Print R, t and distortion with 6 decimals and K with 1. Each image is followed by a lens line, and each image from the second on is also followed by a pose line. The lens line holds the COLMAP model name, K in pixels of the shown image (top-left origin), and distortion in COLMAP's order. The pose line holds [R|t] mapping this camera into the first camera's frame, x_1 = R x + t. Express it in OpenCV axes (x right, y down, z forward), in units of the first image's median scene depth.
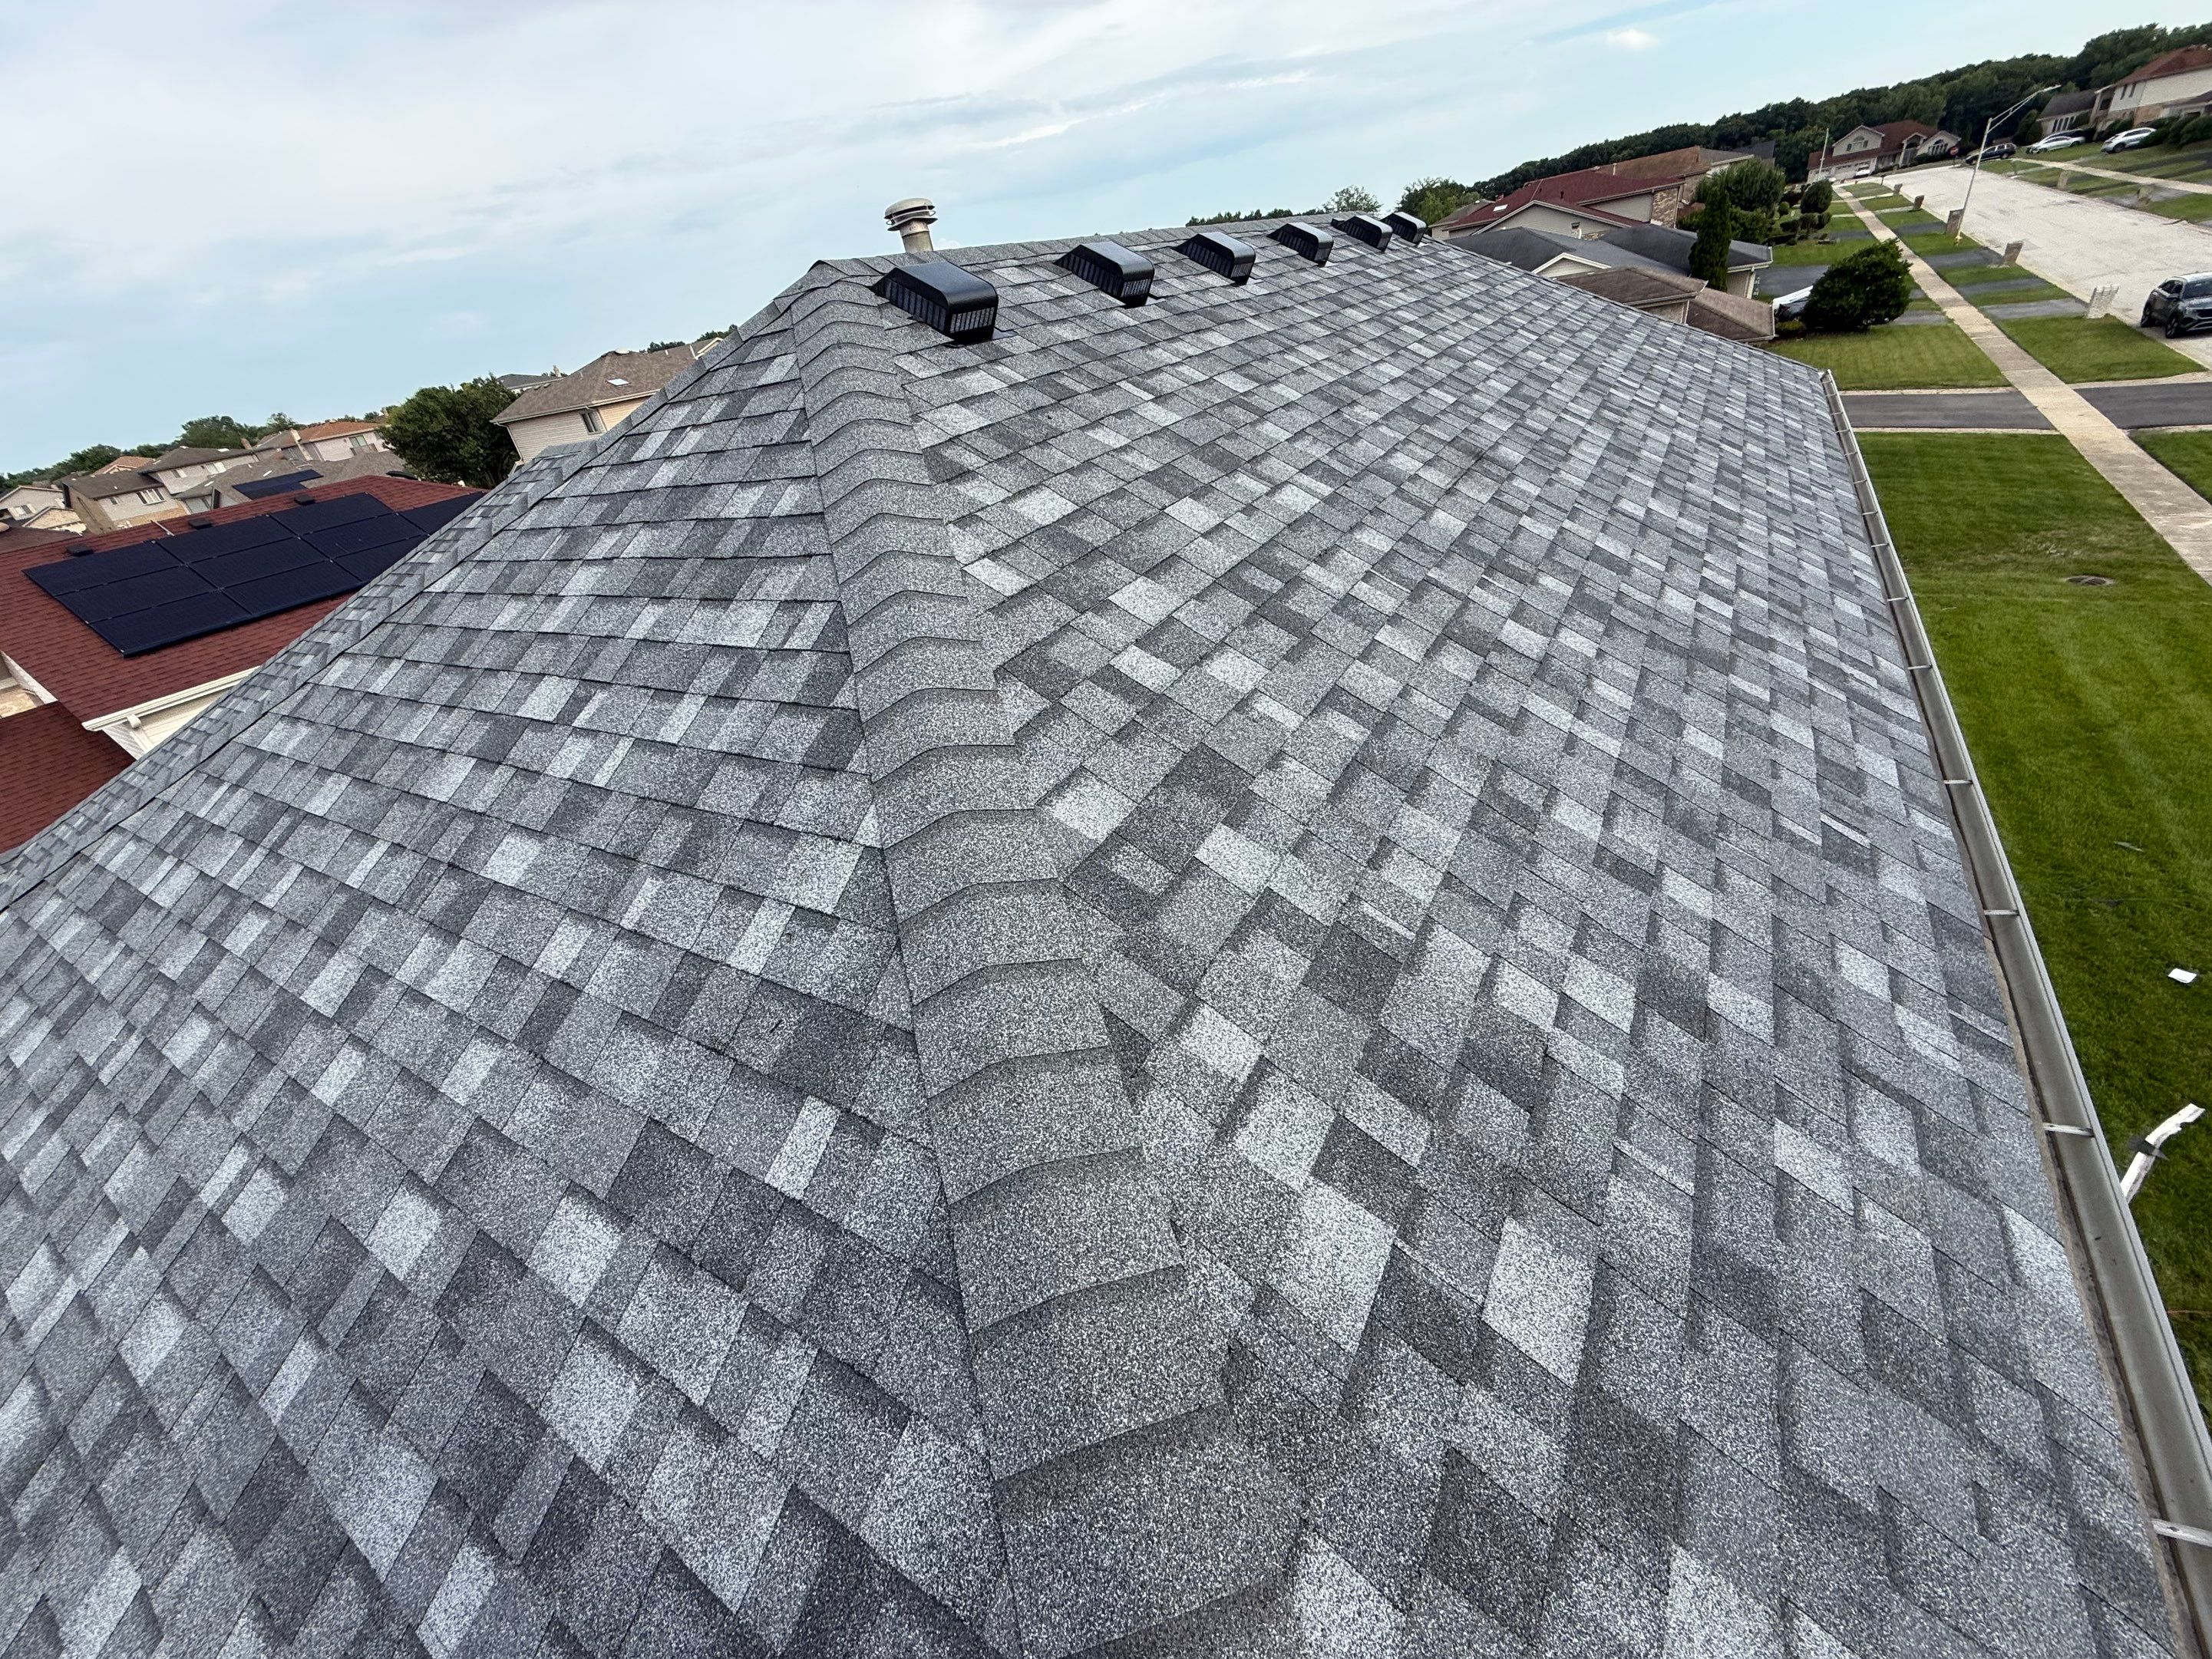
lens RADIAL K [[880.1, 0, 1097.1], [0, 880.1, 833.1], [0, 0, 1]] dist [0.001687, -0.000605]
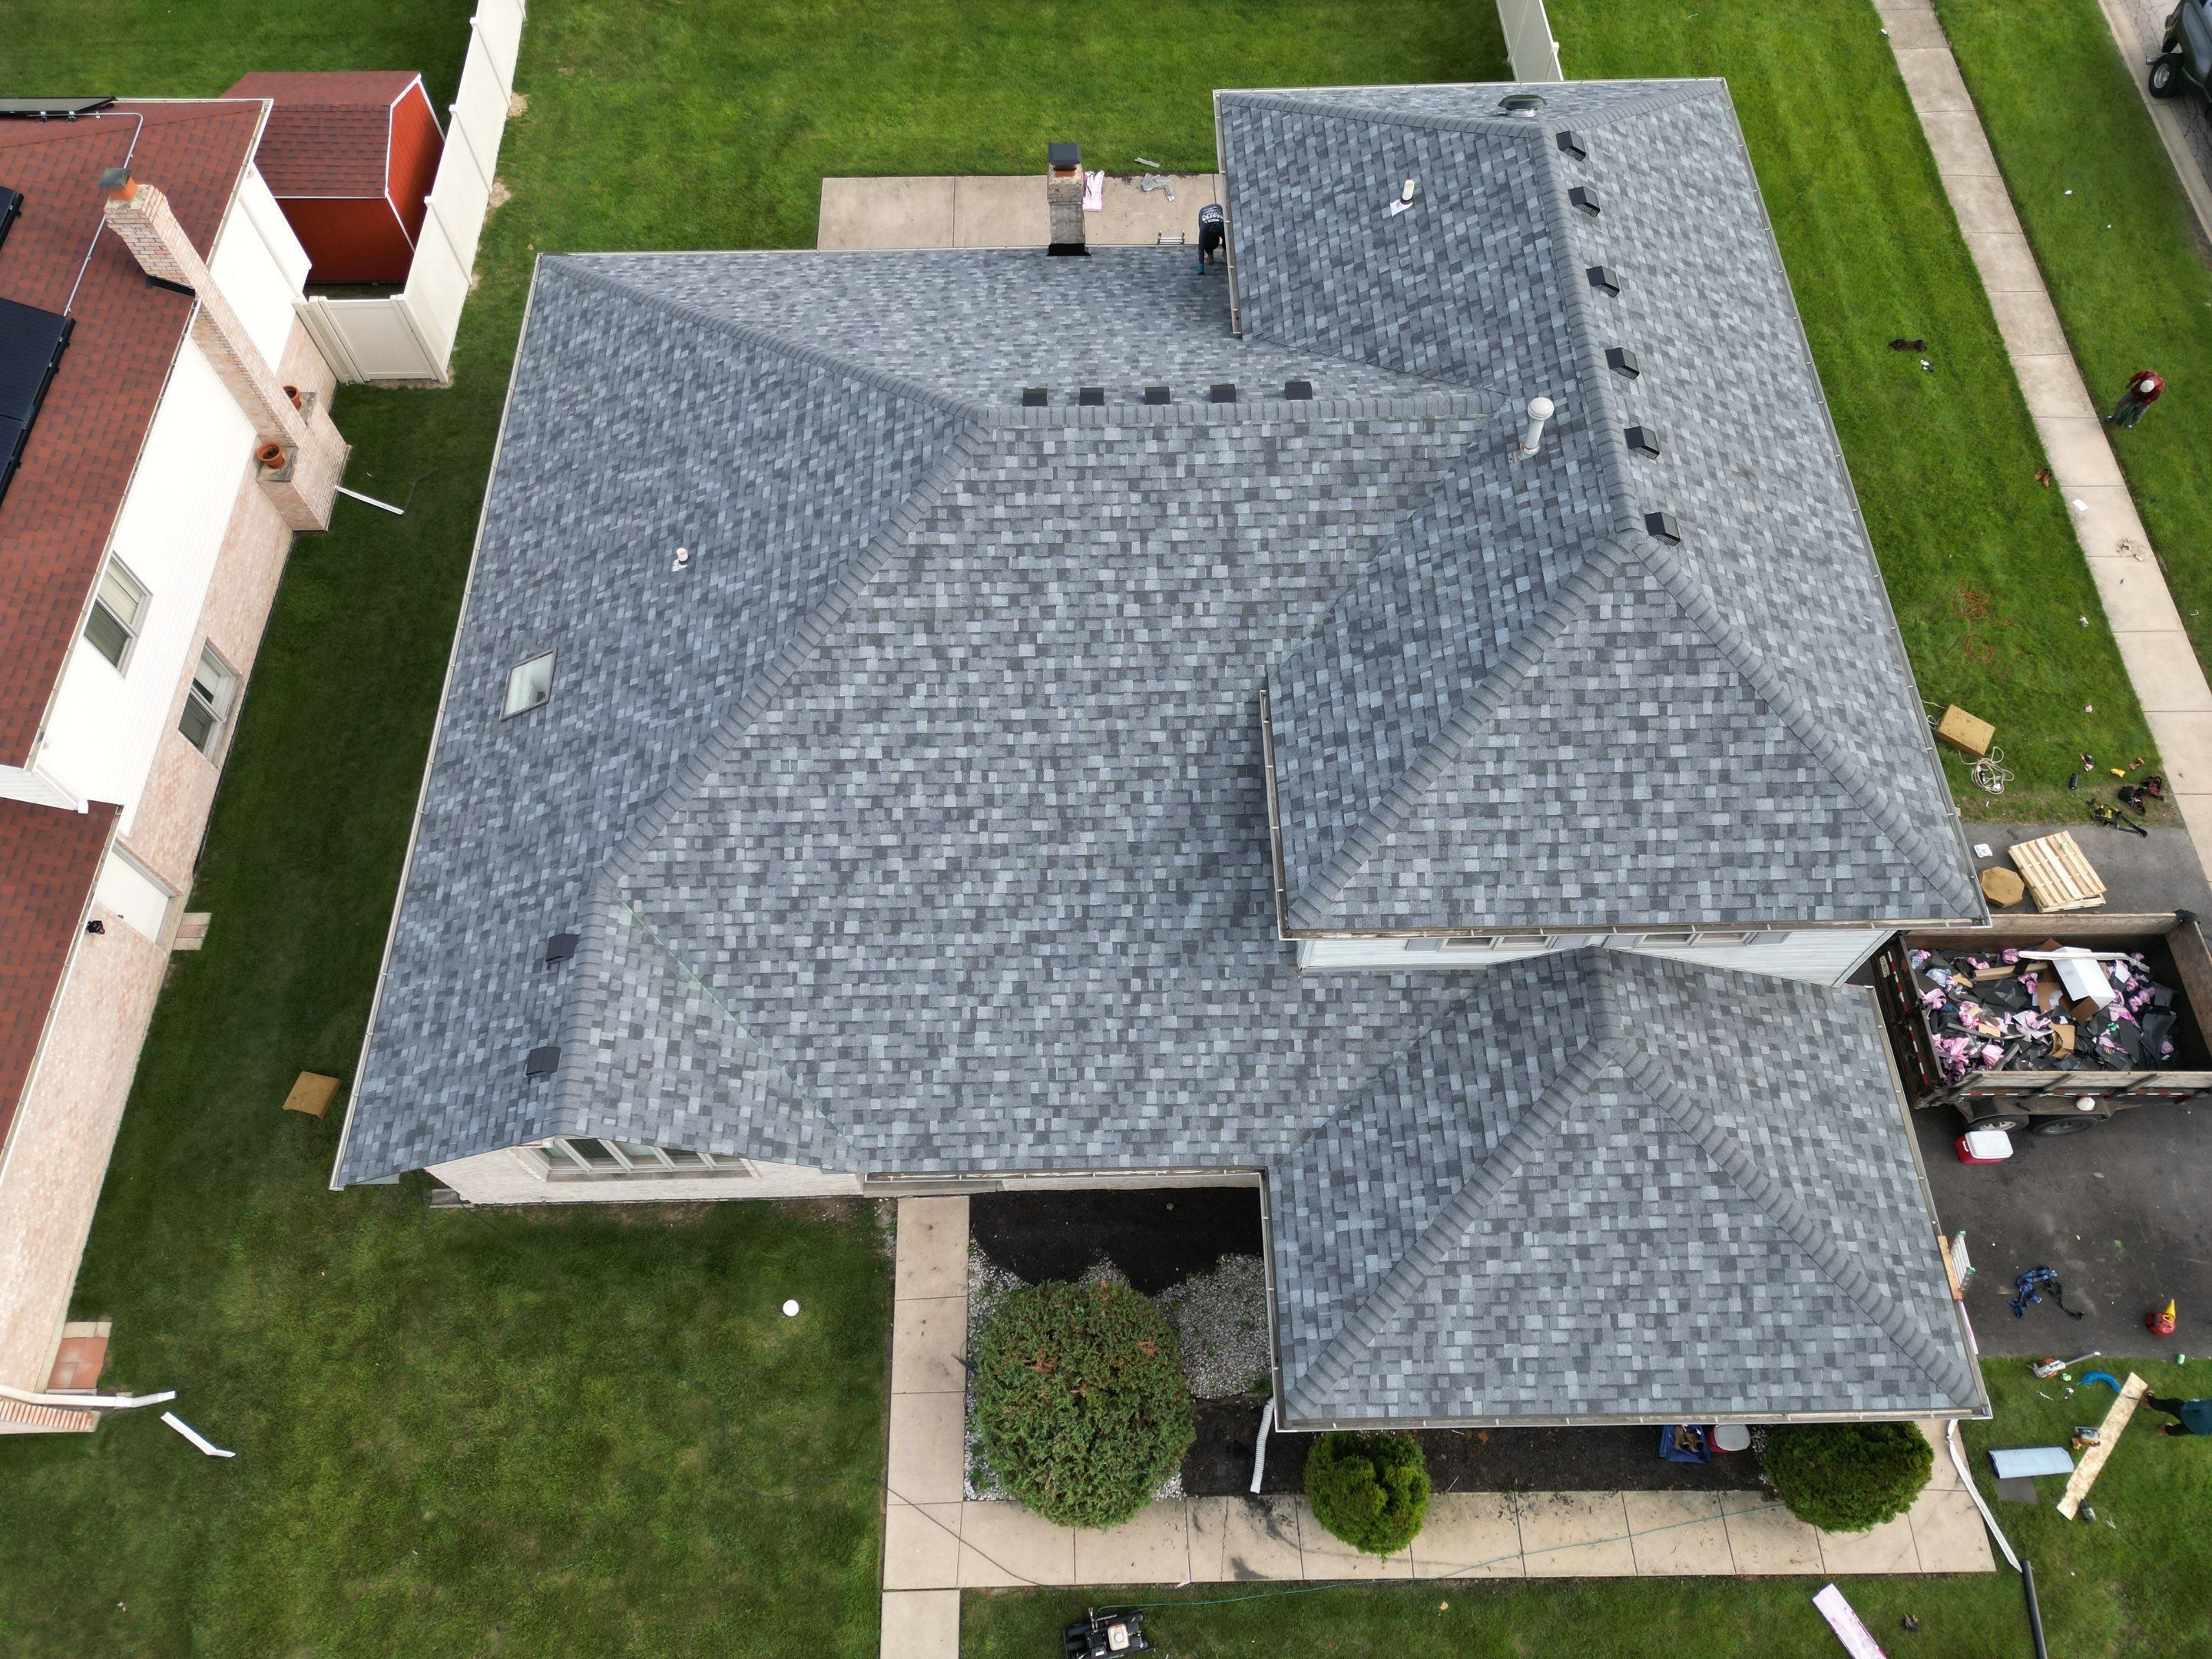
lens RADIAL K [[1545.7, 0, 1111.1], [0, 1545.7, 835.7], [0, 0, 1]] dist [0.071414, -0.061565]
pose [[0.829885, -0.392742, 0.396290, -6.566457], [0.165641, 0.851686, 0.497187, -4.125835], [-0.532780, -0.346966, 0.771855, -3.785708]]
